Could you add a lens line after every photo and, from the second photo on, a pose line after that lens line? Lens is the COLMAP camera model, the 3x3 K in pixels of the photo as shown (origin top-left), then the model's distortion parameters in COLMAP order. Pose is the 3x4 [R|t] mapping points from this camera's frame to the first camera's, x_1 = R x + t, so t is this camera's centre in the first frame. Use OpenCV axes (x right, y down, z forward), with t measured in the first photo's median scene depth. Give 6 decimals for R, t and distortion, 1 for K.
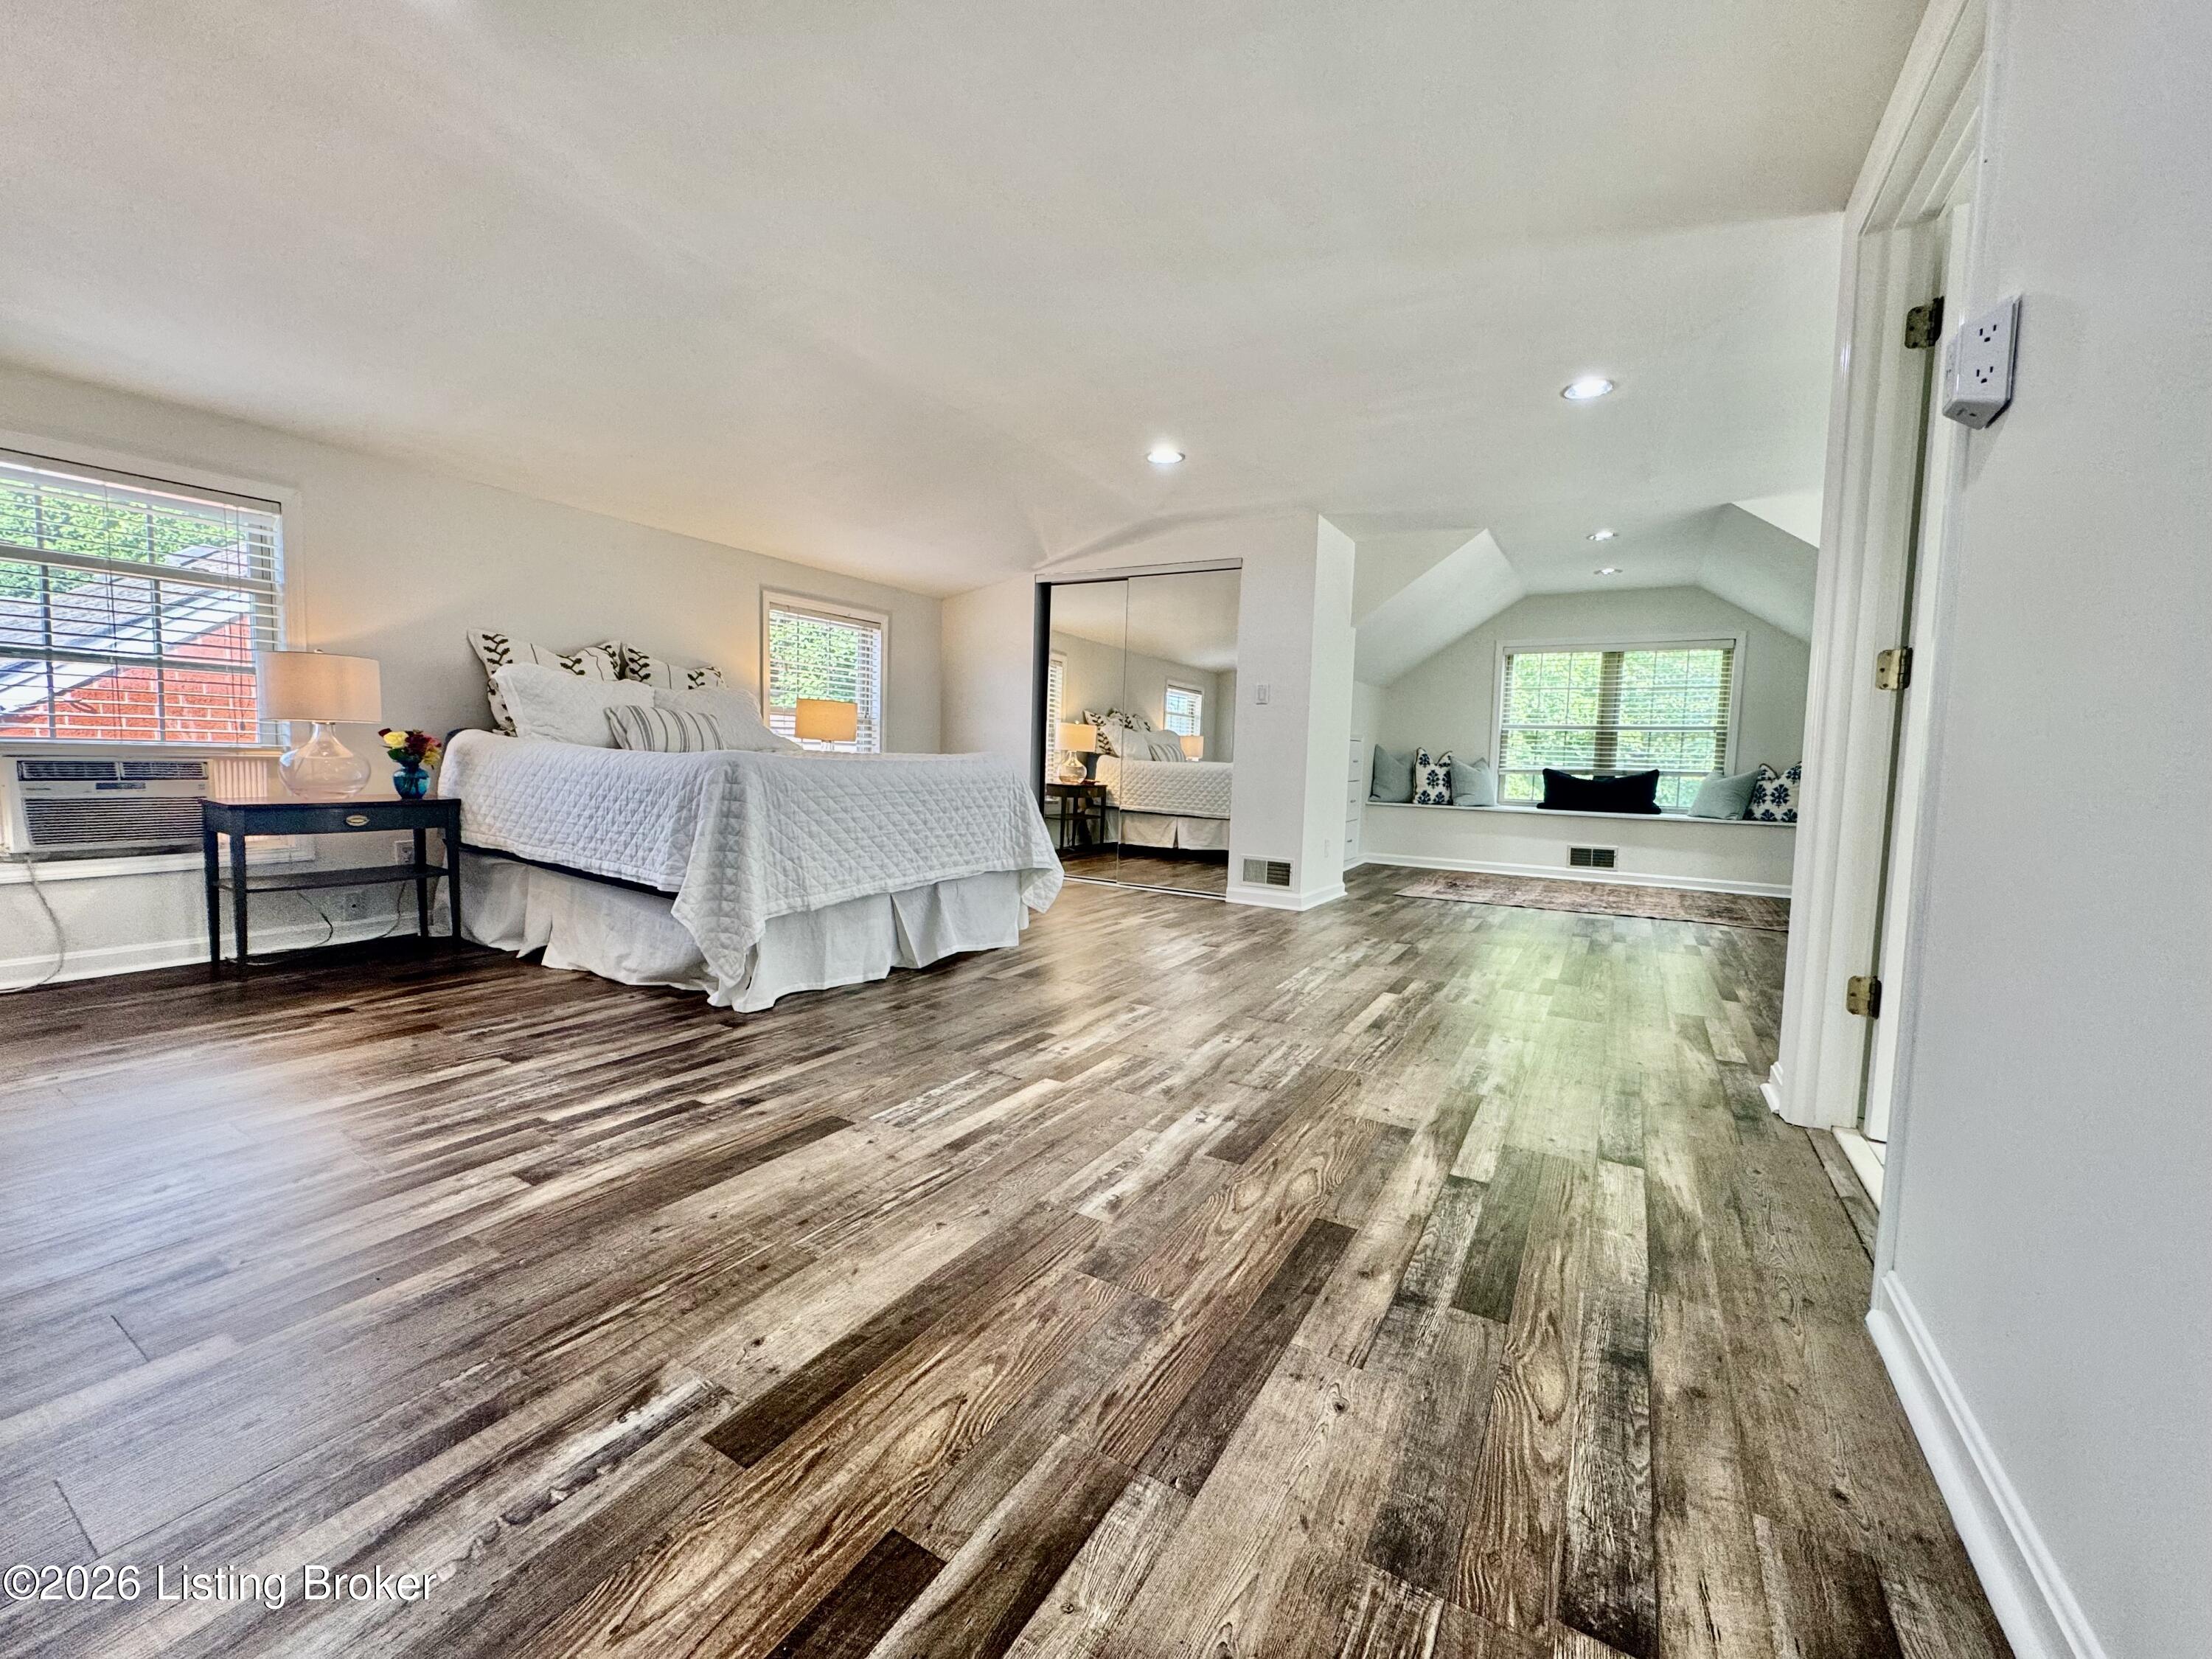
lens RADIAL K [[874.2, 0, 1106.0], [0, 874.2, 829.5], [0, 0, 1]] dist [-0.001023, 0.000070]
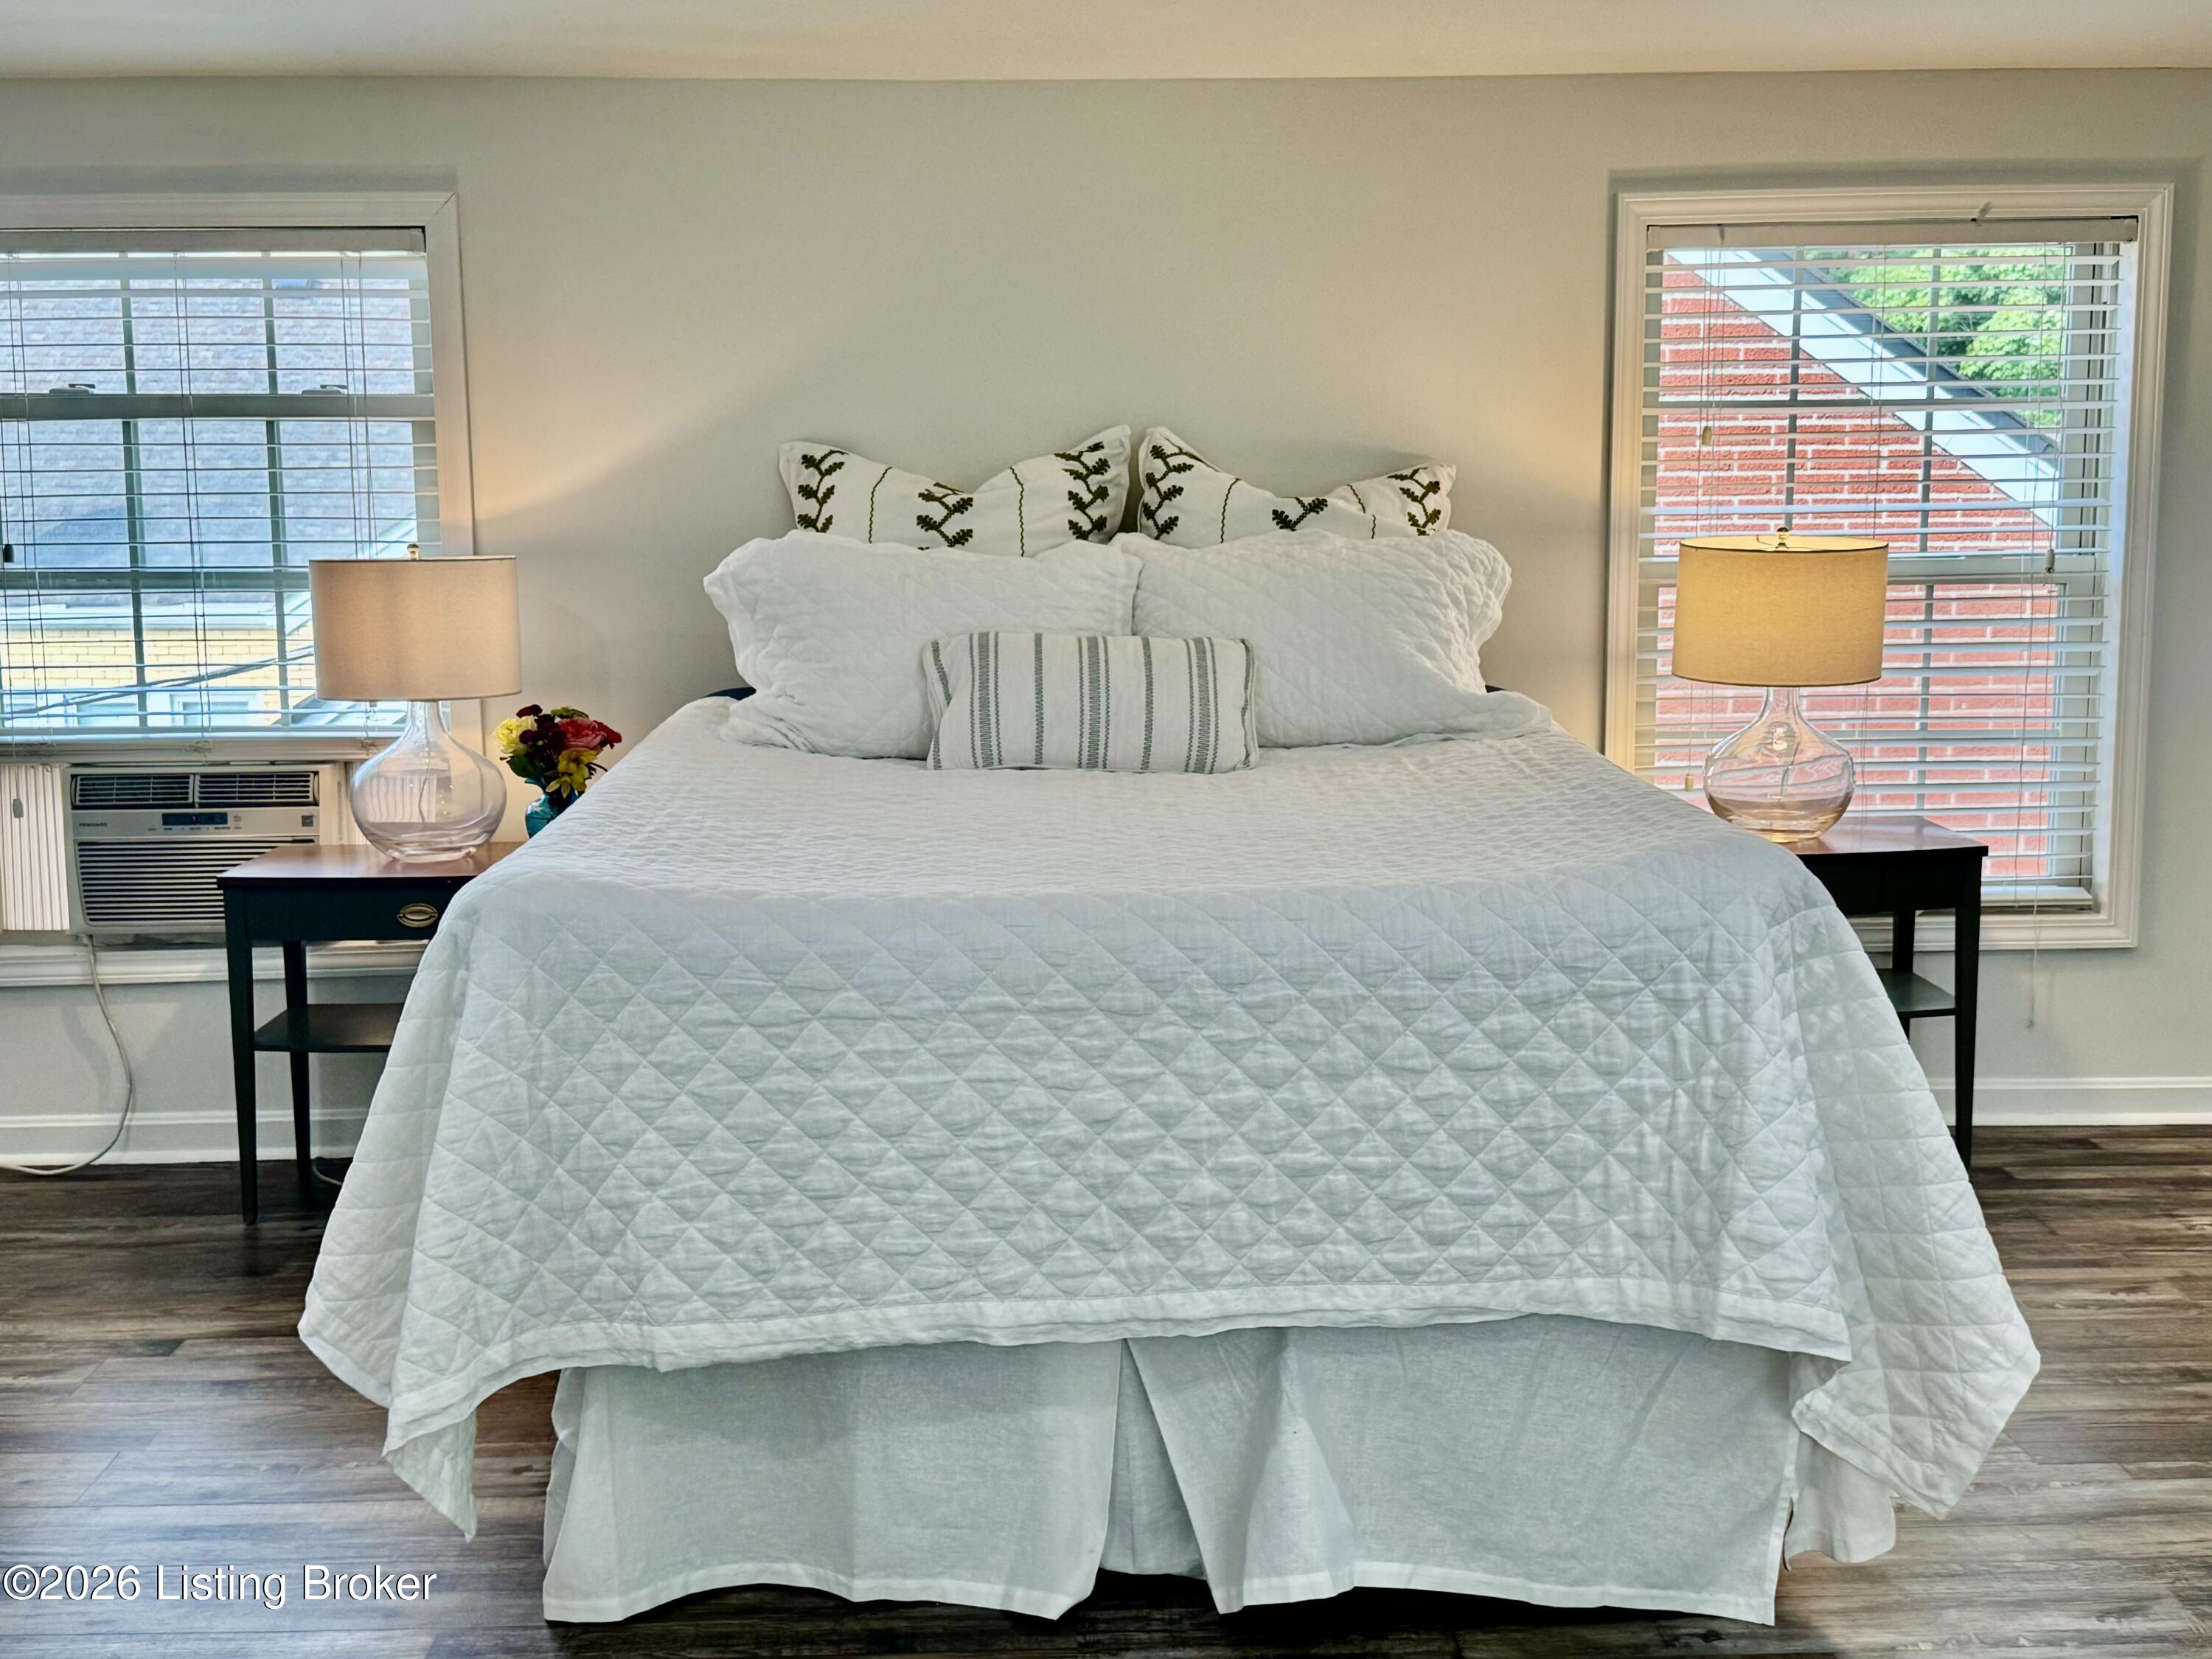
lens RADIAL K [[2614.2, 0, 1106.0], [0, 2614.2, 829.5], [0, 0, 1]] dist [0.117917, -0.014278]
pose [[0.547760, 0.078339, -0.832960, 0.480359], [-0.047413, 0.996913, 0.062579, -0.153243], [0.835291, 0.005214, 0.549784, 0.511795]]
